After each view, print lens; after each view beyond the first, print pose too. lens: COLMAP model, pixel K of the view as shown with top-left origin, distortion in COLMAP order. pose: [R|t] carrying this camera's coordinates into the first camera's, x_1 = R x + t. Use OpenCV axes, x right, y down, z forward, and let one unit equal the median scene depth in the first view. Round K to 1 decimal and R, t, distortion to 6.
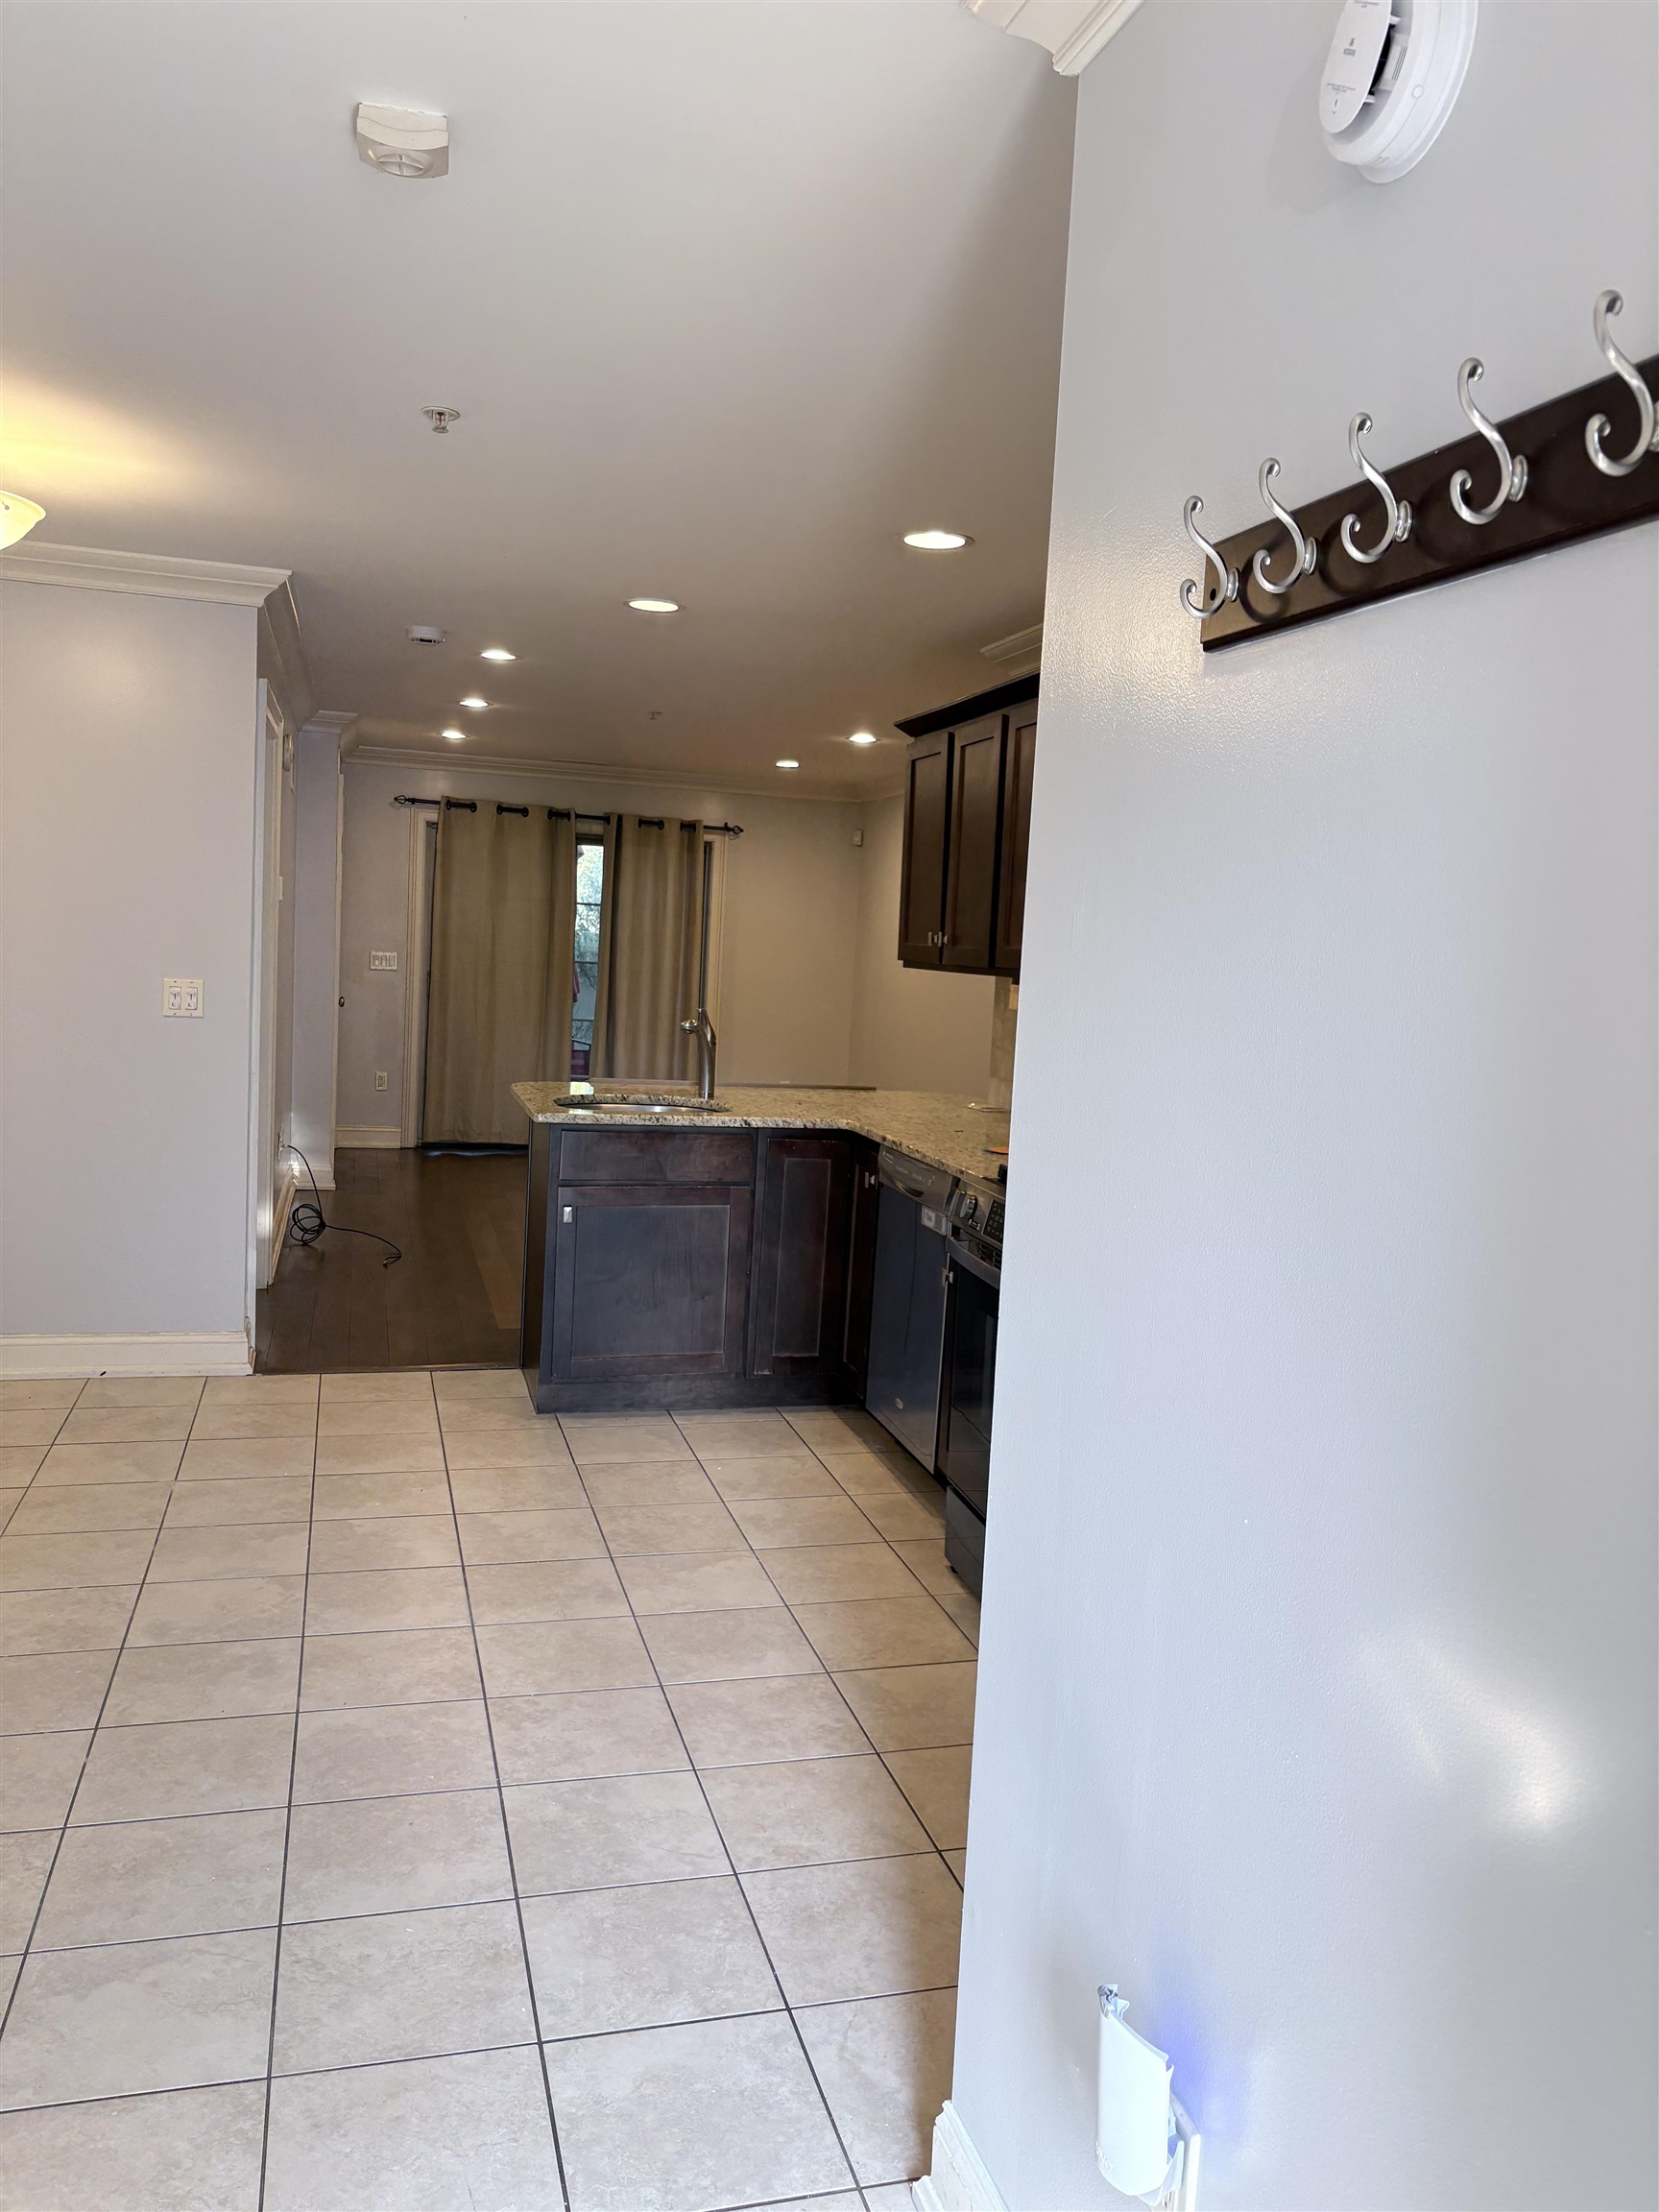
lens RADIAL K [[1666.2, 0, 829.2], [0, 1666.2, 1086.0], [0, 0, 1]] dist [0.014283, -0.000301]
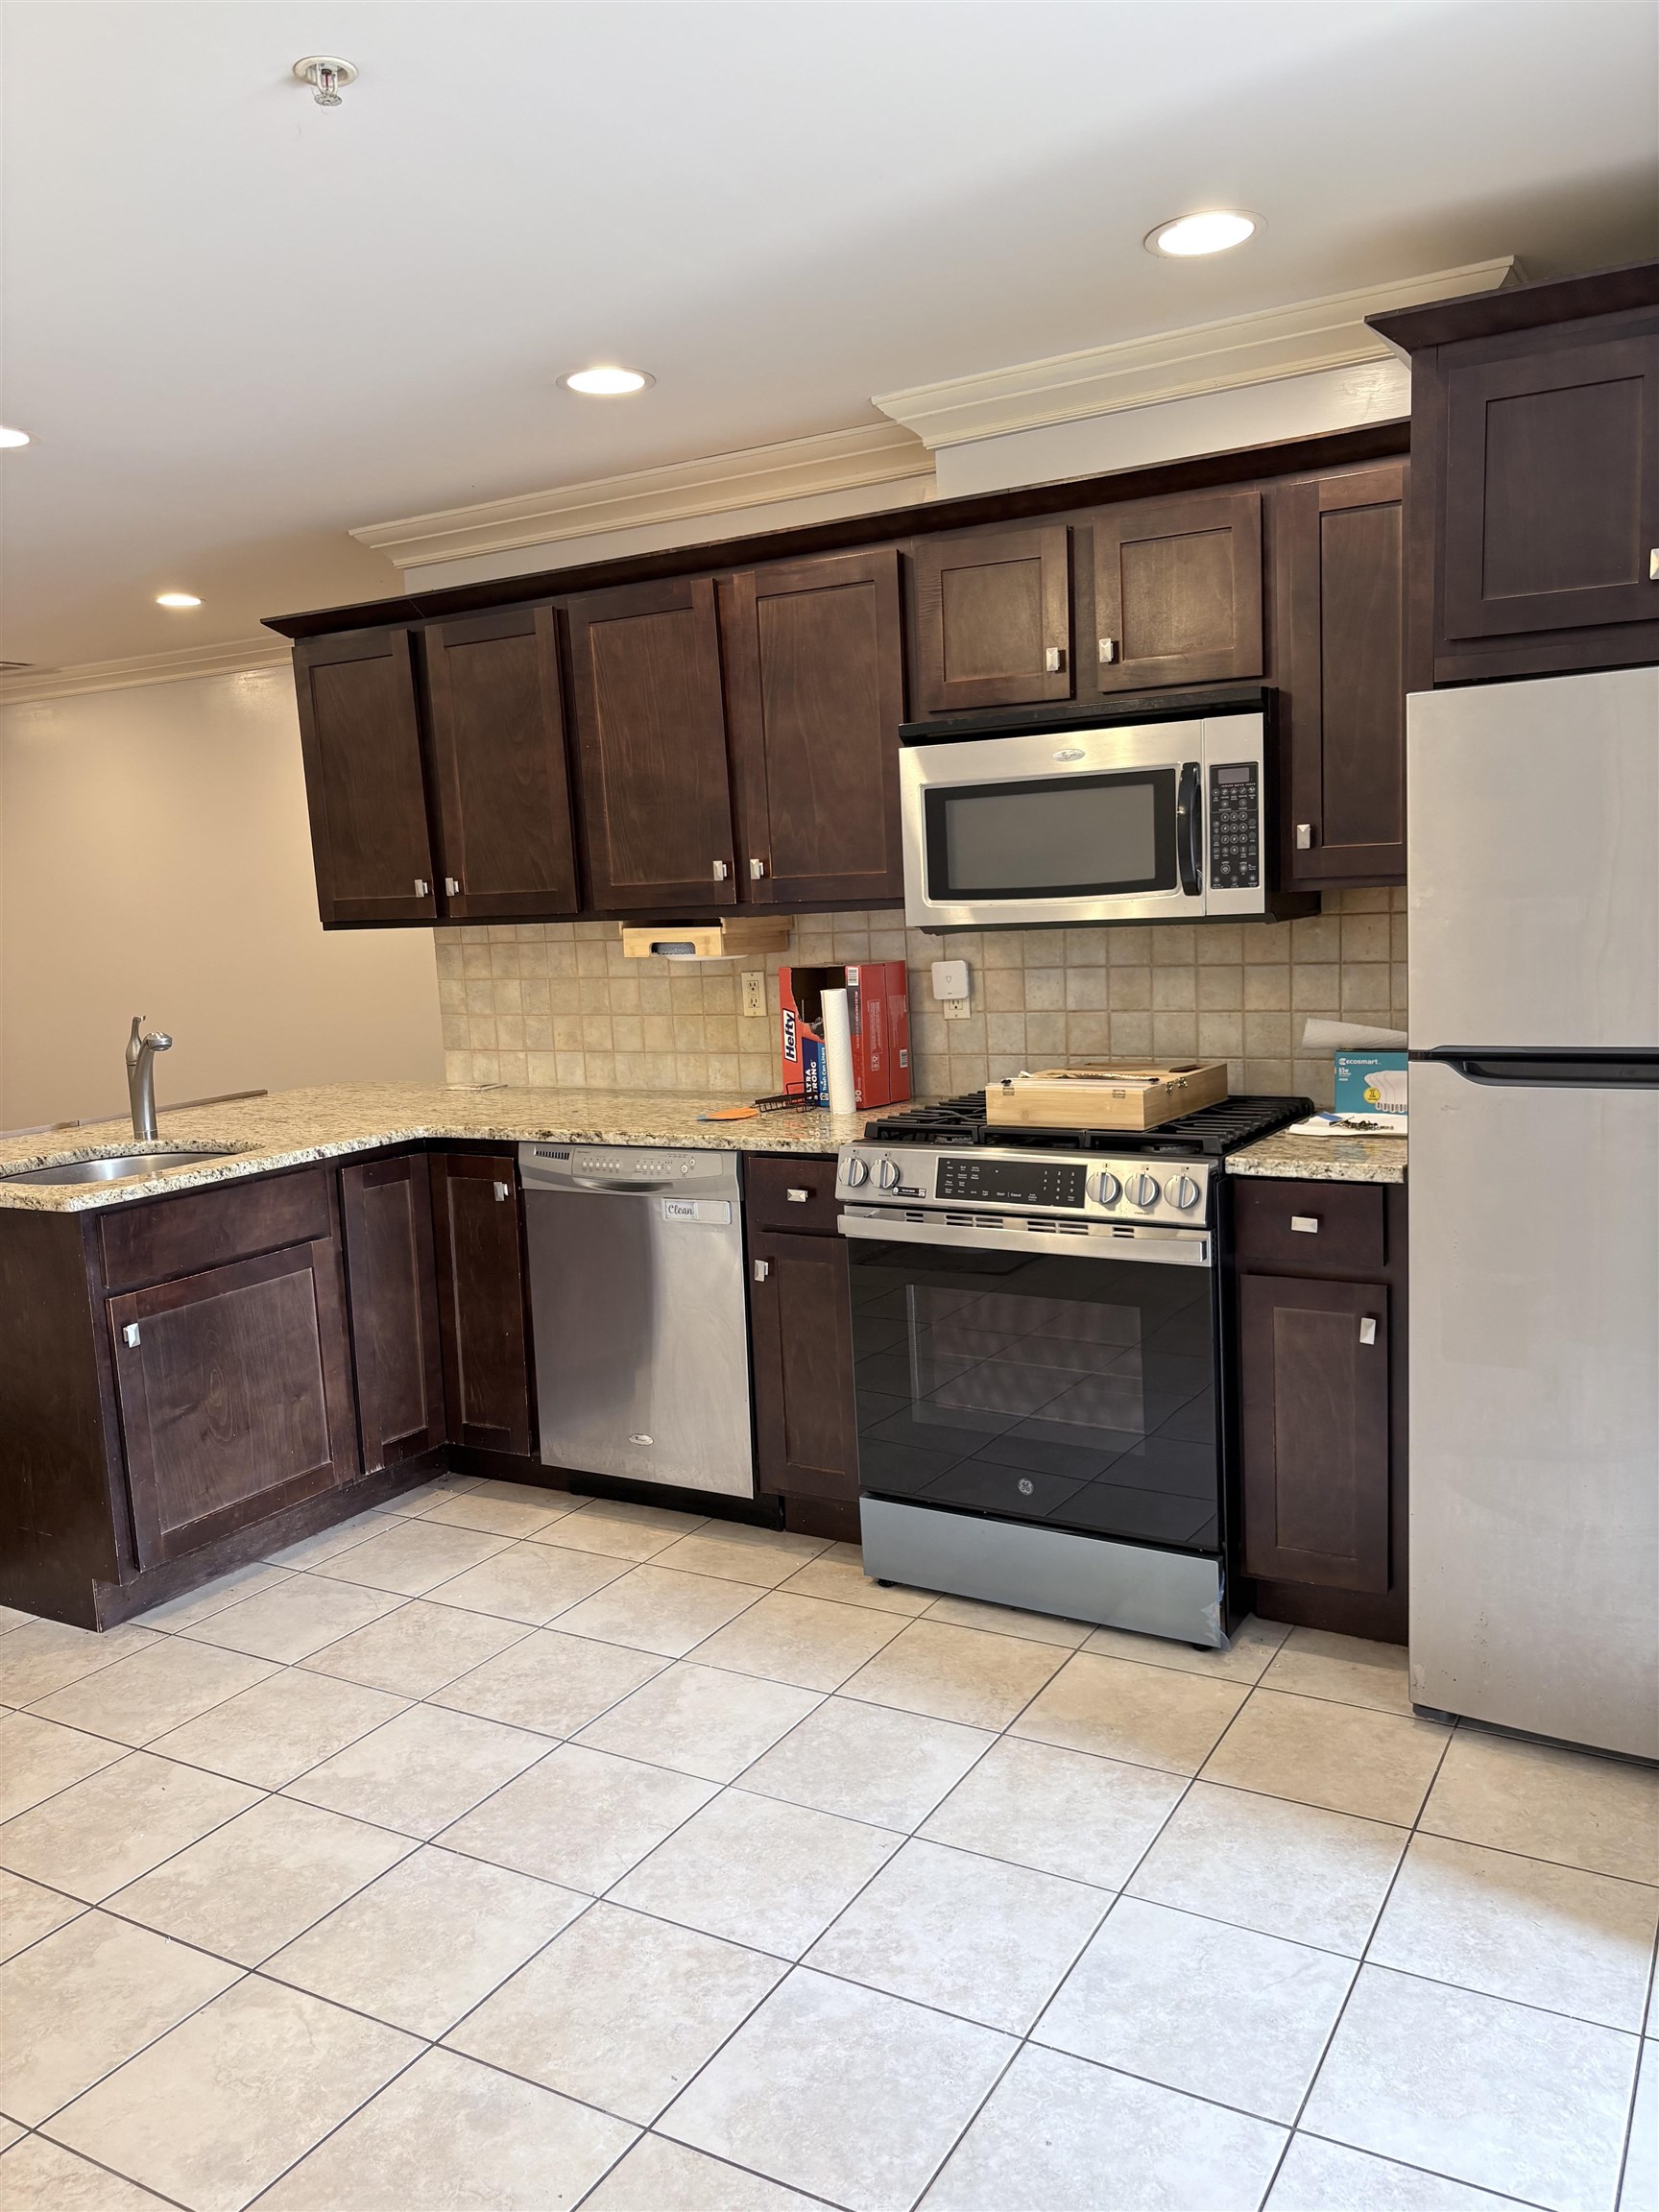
lens RADIAL K [[1666.2, 0, 828.3], [0, 1666.2, 1120.3], [0, 0, 1]] dist [0.014283, -0.000301]
pose [[0.716996, -0.180365, 0.673339, -0.389023], [0.149801, 0.983246, 0.103865, -0.036212], [-0.680791, 0.026396, 0.732002, 0.295021]]
